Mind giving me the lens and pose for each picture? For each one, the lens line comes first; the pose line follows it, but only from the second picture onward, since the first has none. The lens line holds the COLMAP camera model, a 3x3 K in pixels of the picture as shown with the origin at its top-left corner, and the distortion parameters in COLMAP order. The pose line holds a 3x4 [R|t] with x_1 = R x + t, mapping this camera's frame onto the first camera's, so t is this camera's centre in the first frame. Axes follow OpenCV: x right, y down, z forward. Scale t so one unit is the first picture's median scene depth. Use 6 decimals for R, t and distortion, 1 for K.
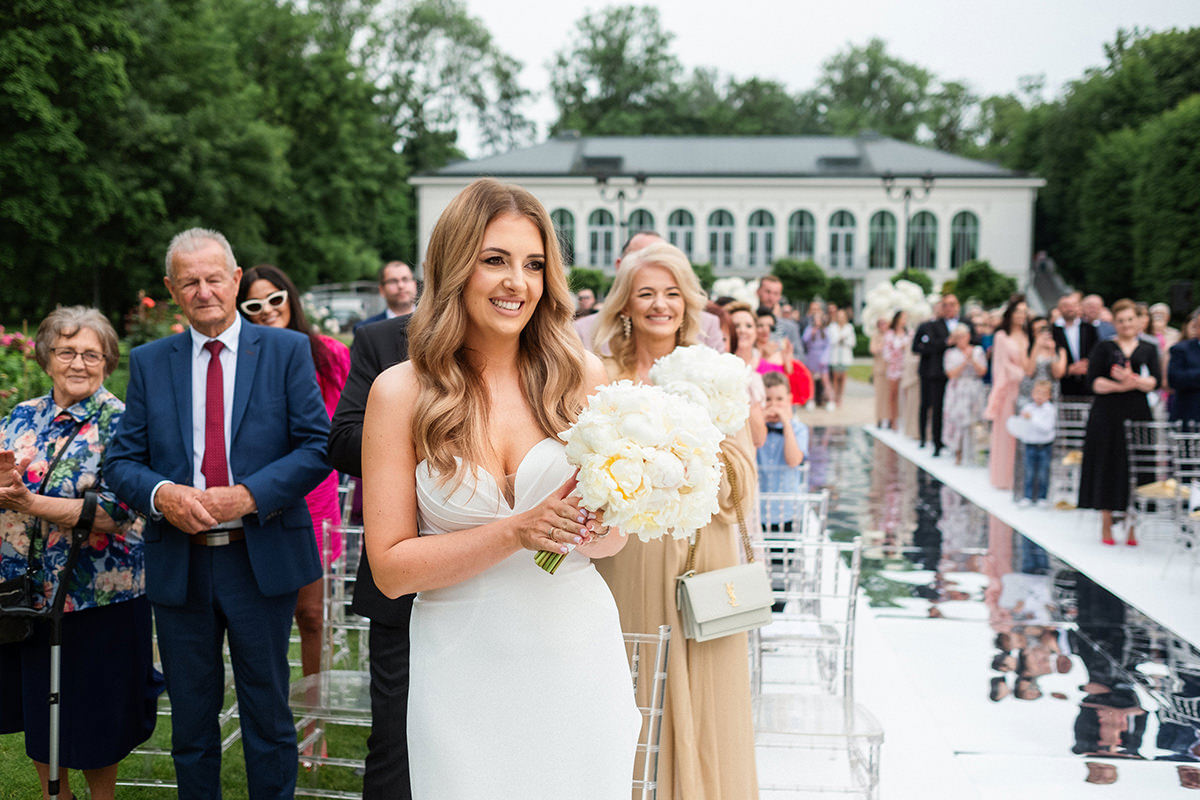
lens RADIAL K [[1187.1, 0, 600.0], [0, 1187.1, 400.0], [0, 0, 1]] dist [-0.019338, 0.025433]
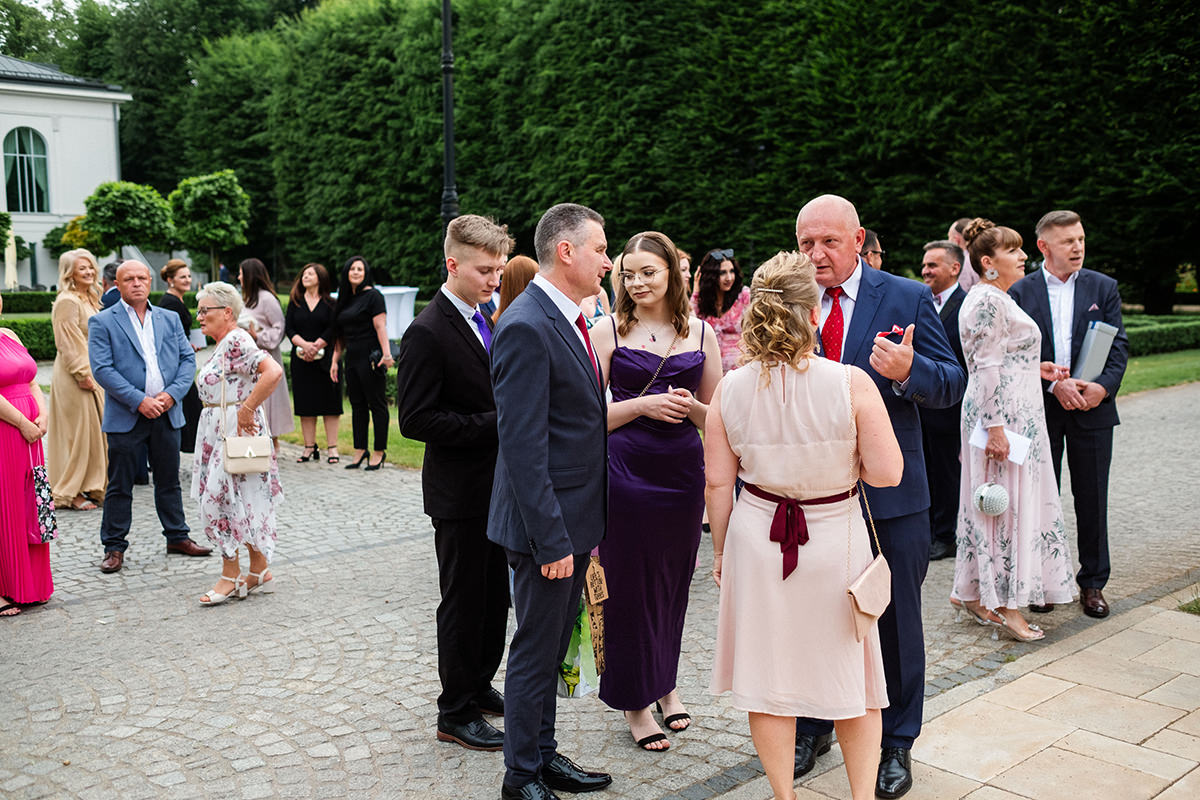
lens RADIAL K [[1187.1, 0, 600.0], [0, 1187.1, 400.0], [0, 0, 1]] dist [-0.019338, 0.025433]
pose [[0.676031, -0.100752, 0.729953, 0.006694], [0.077526, 0.994836, 0.065513, -0.017686], [-0.732783, 0.012301, 0.680351, 0.262127]]
